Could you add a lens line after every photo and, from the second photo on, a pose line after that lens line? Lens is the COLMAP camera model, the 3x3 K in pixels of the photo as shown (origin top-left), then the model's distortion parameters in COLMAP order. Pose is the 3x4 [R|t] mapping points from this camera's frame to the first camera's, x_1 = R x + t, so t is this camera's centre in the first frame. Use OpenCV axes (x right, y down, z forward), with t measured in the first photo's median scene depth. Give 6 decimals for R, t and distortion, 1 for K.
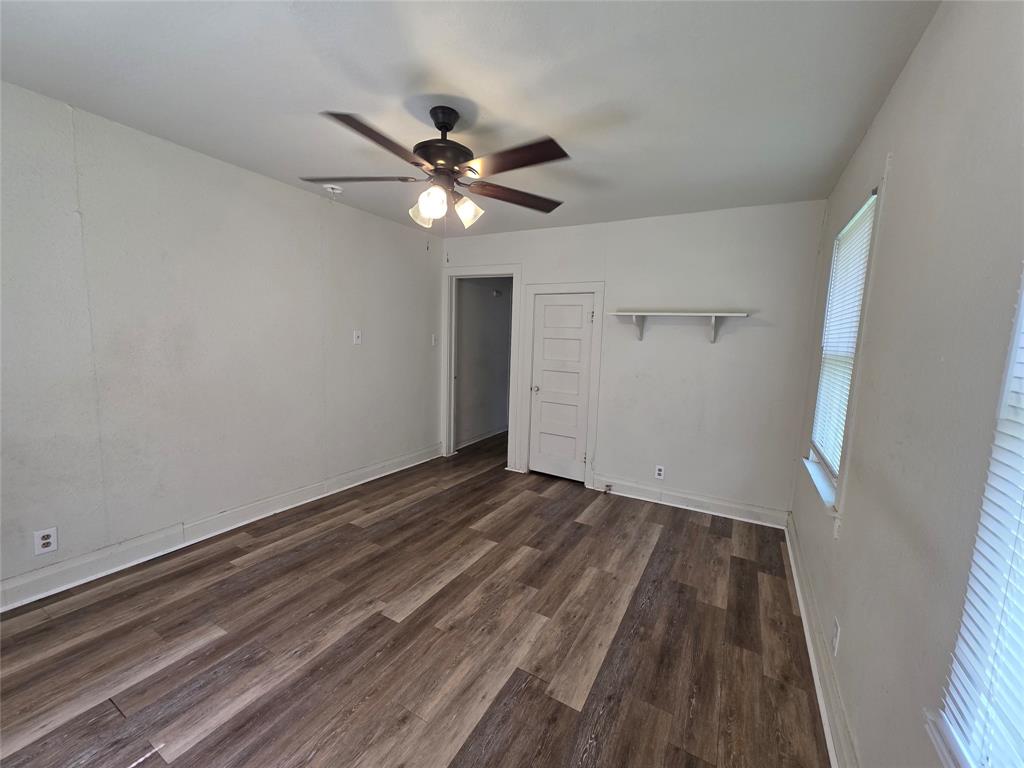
lens RADIAL K [[408.0, 0, 510.6], [0, 408.0, 385.7], [0, 0, 1]] dist [0.003655, 0.001029]
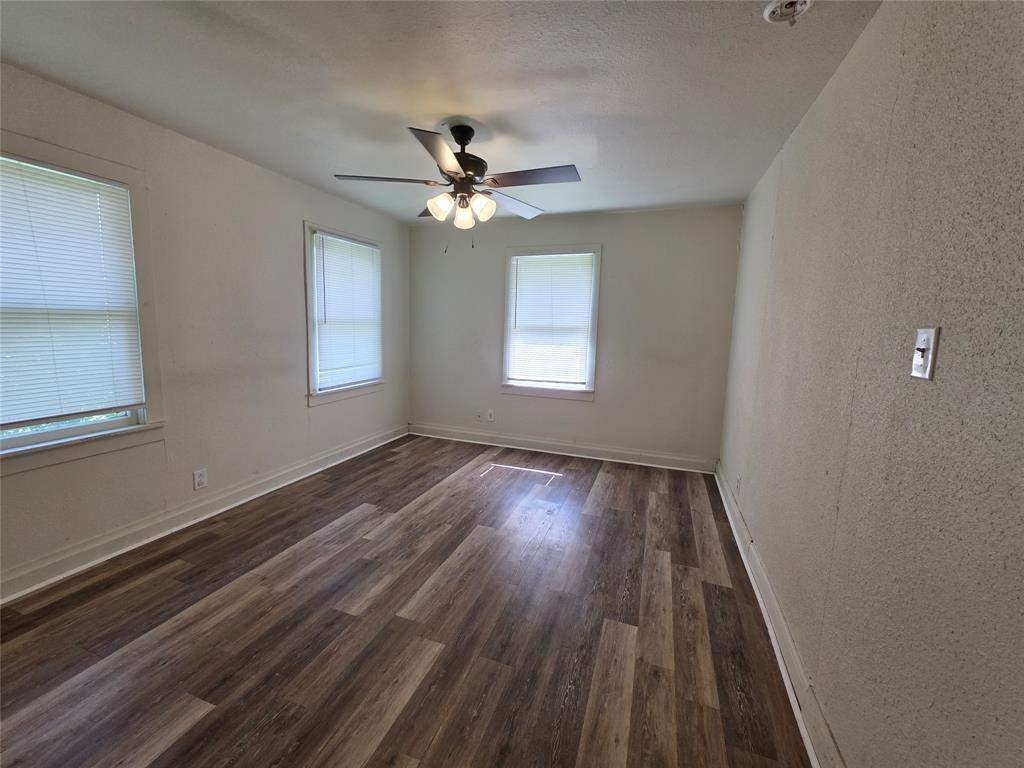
lens RADIAL K [[408.0, 0, 511.8], [0, 408.0, 378.9], [0, 0, 1]] dist [0.003655, 0.001029]
pose [[-0.982569, -0.044134, -0.180581, -0.088772], [-0.089721, 0.963366, 0.252739, -0.208829], [0.162811, 0.264536, -0.950533, 1.753178]]
